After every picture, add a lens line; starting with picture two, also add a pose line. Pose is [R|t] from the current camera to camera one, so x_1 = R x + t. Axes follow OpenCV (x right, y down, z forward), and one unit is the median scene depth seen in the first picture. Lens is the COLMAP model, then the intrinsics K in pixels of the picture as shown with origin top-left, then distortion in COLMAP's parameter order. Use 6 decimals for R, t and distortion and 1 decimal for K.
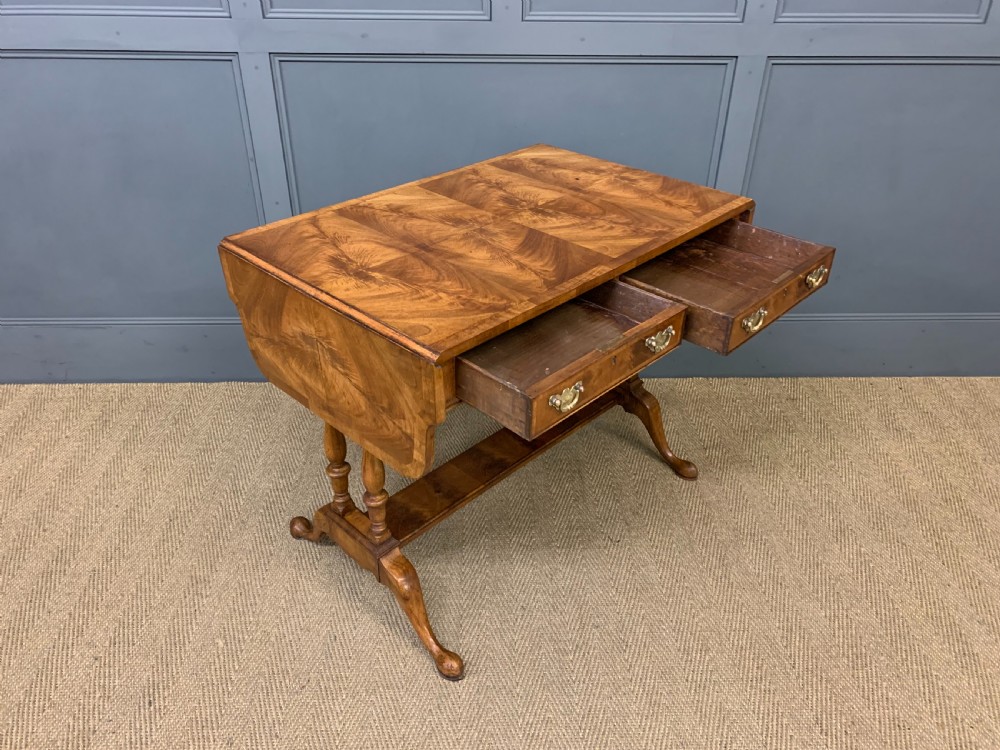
lens RADIAL K [[768.0, 0, 503.3], [0, 768.0, 371.9], [0, 0, 1]] dist [0.028747, -0.016626]
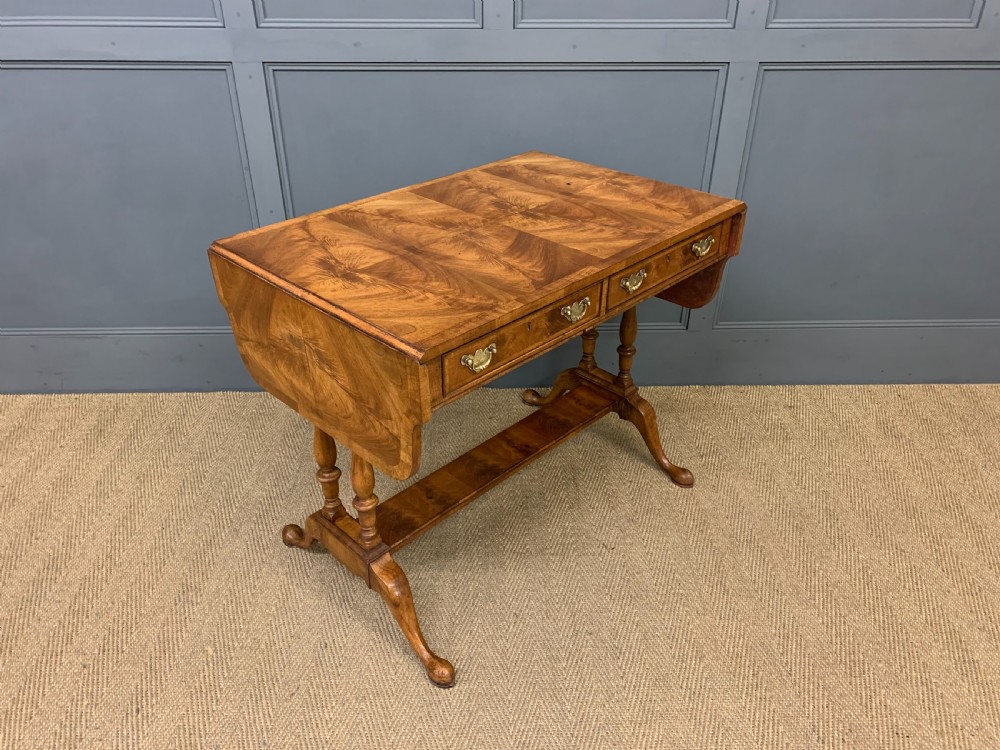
lens RADIAL K [[768.0, 0, 500.6], [0, 768.0, 374.5], [0, 0, 1]] dist [0.028747, -0.016626]
pose [[0.999955, -0.003859, -0.008695, 0.014379], [0.003686, 0.999798, -0.019761, 0.015418], [0.008770, 0.019728, 0.999767, 0.004202]]
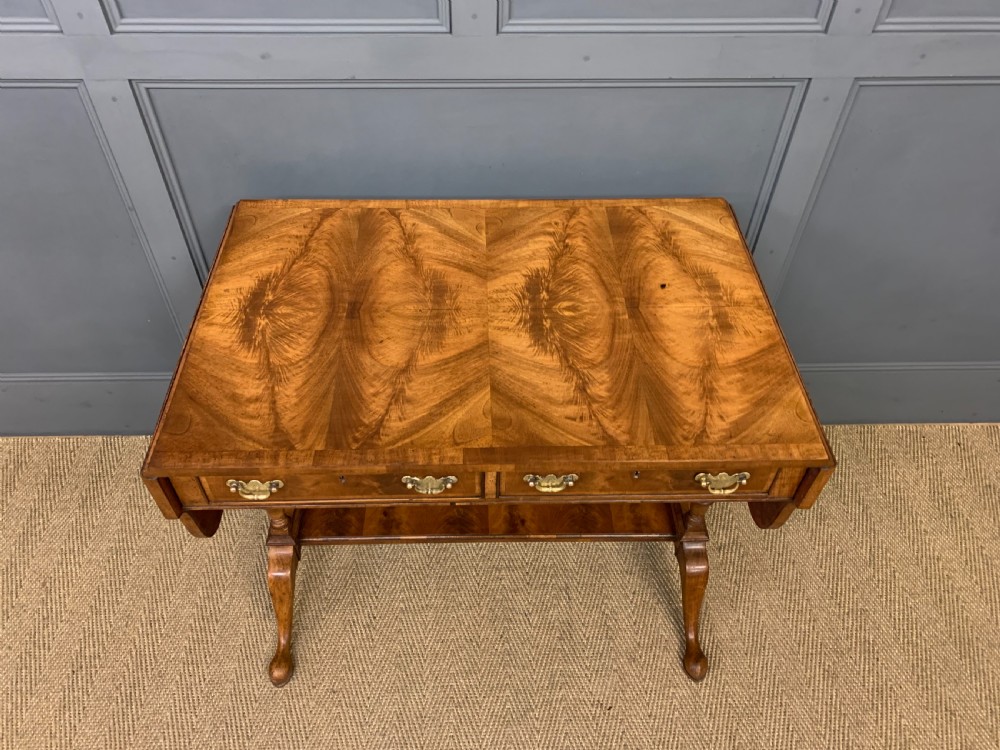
lens RADIAL K [[768.0, 0, 491.8], [0, 768.0, 363.1], [0, 0, 1]] dist [0.028747, -0.016626]
pose [[0.999957, 0.005230, -0.007644, 0.026597], [-0.003181, 0.969025, 0.246941, -0.348893], [0.008698, -0.246906, 0.969000, 0.281637]]
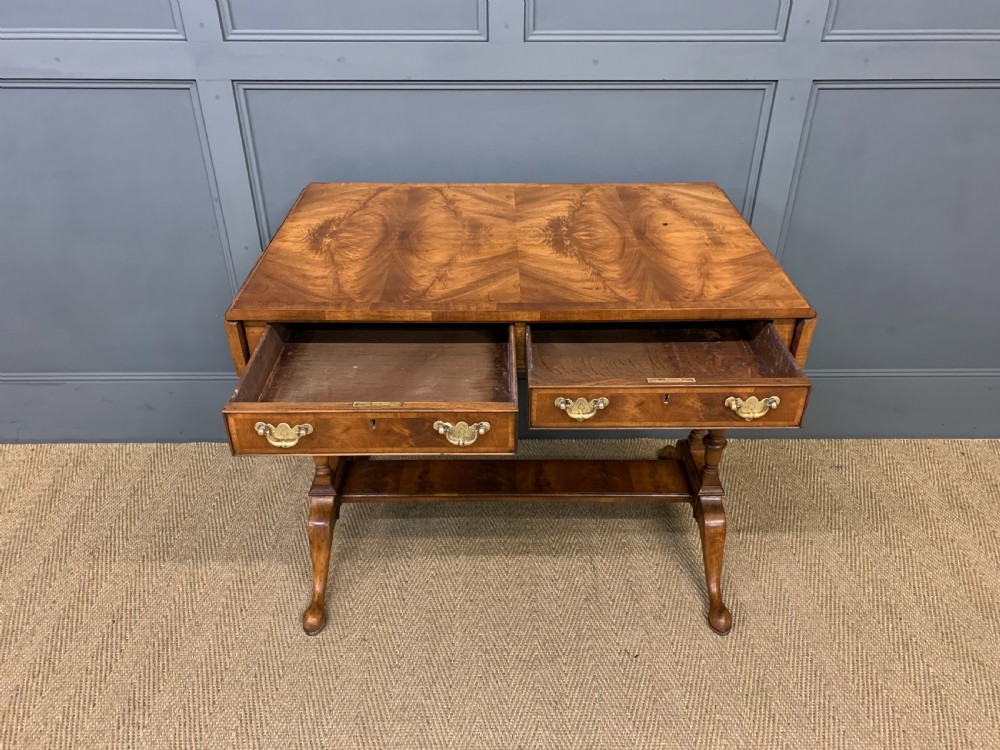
lens RADIAL K [[768.0, 0, 503.4], [0, 768.0, 366.3], [0, 0, 1]] dist [0.028747, -0.016626]
pose [[0.999680, 0.003428, -0.025074, 0.024159], [-0.003653, 0.999954, -0.008918, -0.088463], [0.025042, 0.009007, 0.999646, 0.150228]]
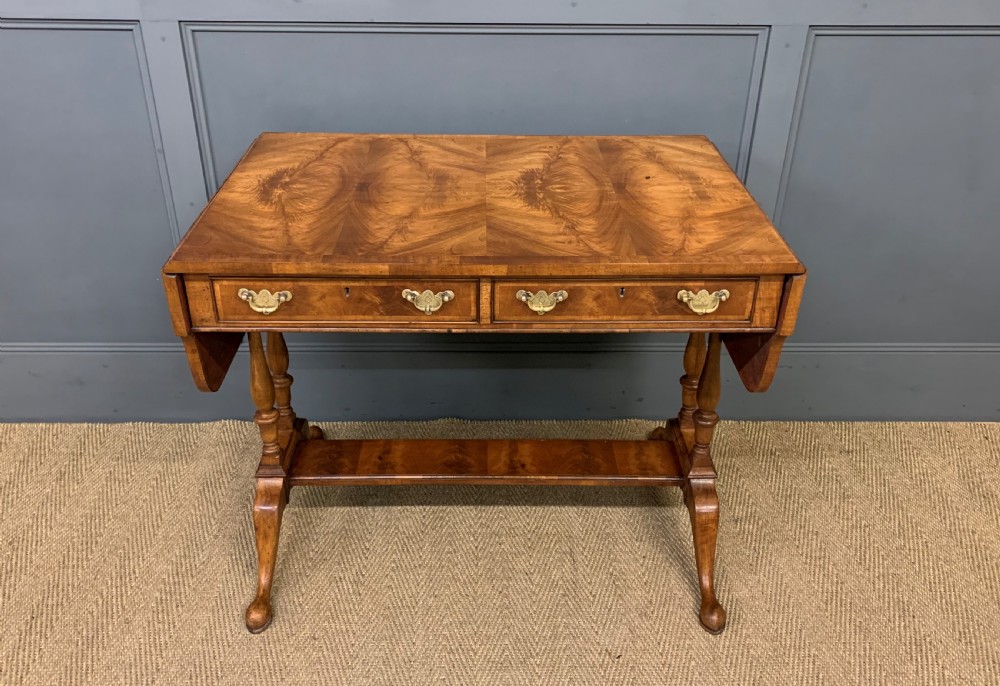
lens RADIAL K [[874.0, 0, 496.6], [0, 874.0, 317.4], [0, 0, 1]] dist [0.033585, -0.023791]
pose [[0.999802, 0.007012, -0.018642, 0.044115], [-0.008030, 0.998448, -0.055101, -0.062516], [0.018227, 0.055240, 0.998307, 0.121966]]
